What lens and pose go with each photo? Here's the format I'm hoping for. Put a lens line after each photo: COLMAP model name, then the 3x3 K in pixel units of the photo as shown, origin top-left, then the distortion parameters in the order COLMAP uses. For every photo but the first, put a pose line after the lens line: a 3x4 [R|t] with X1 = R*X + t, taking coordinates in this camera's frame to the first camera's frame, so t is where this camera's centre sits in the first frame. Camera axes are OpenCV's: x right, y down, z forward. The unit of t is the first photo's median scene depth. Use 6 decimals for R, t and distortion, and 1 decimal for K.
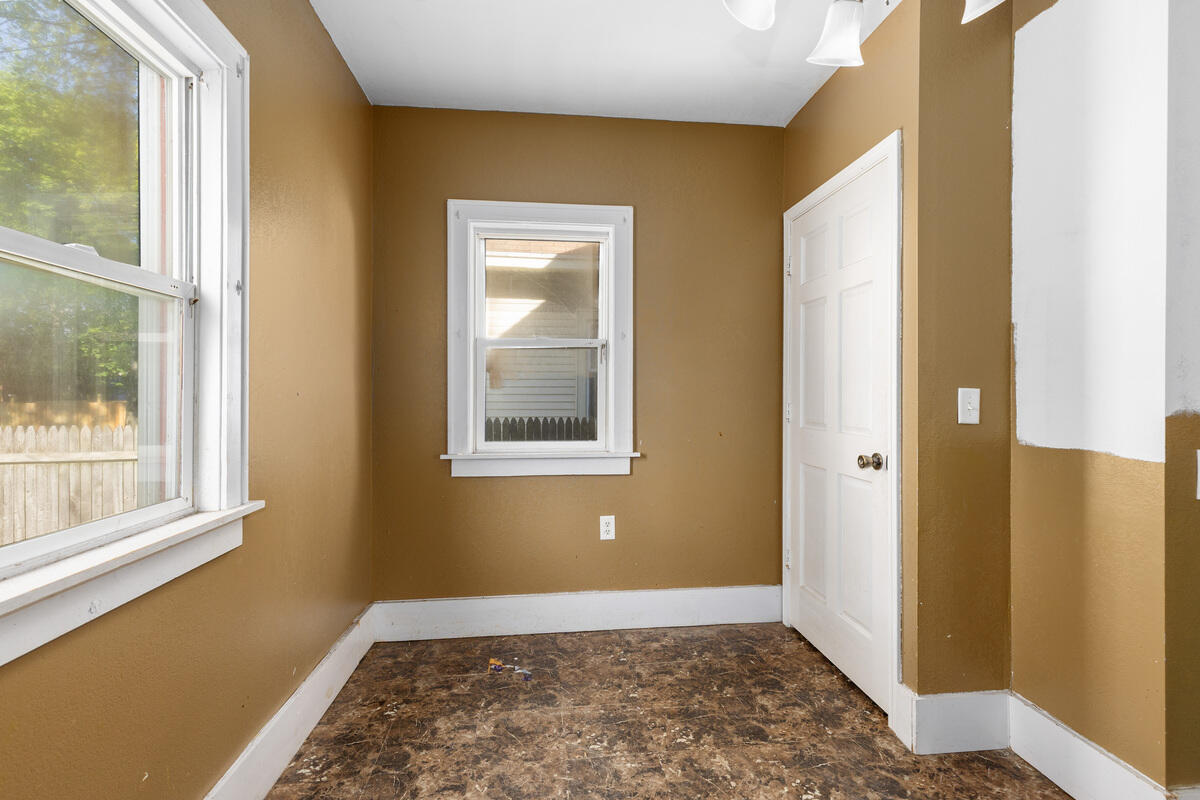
lens RADIAL K [[562.6, 0, 604.1], [0, 562.6, 388.0], [0, 0, 1]] dist [0.005224, 0.000129]
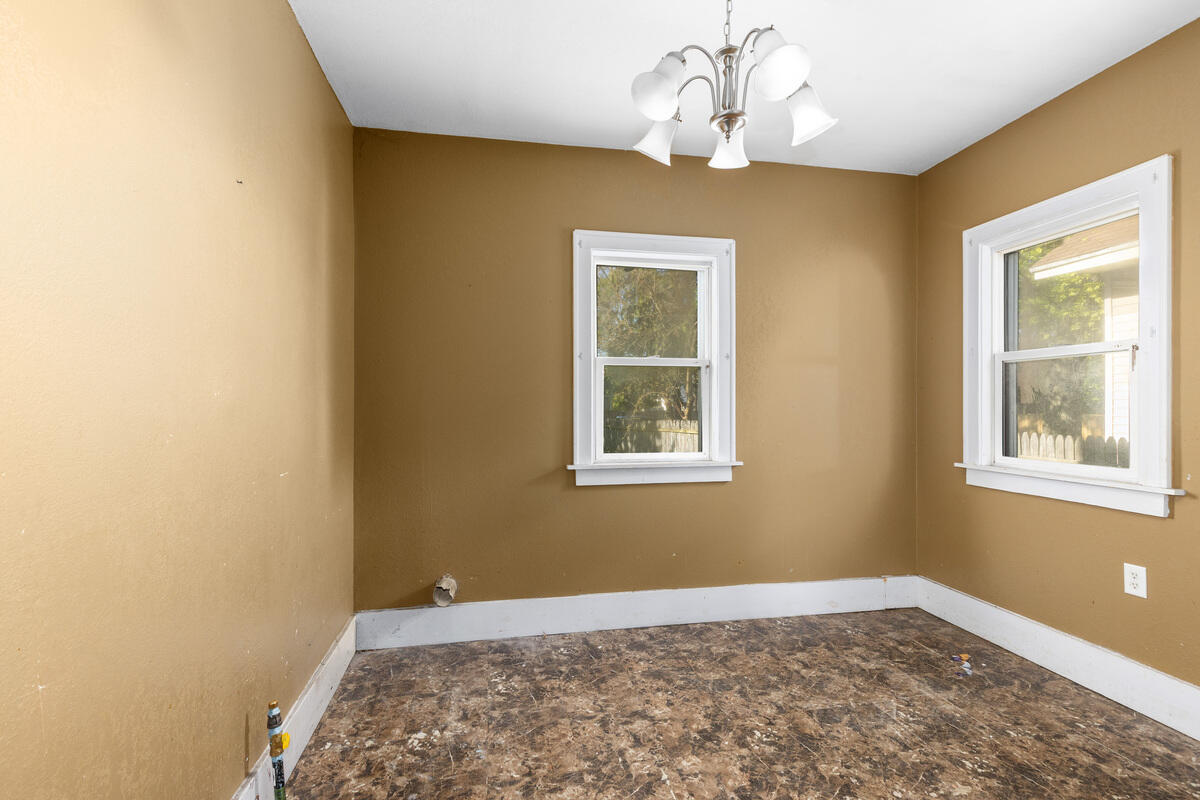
lens RADIAL K [[548.9, 0, 602.8], [0, 548.9, 406.6], [0, 0, 1]] dist [0.001610, -0.000379]
pose [[0.072612, 0.000697, -0.997360, 0.810522], [0.009392, 0.999955, 0.001383, -0.000828], [0.997316, -0.009468, 0.072602, 0.238322]]
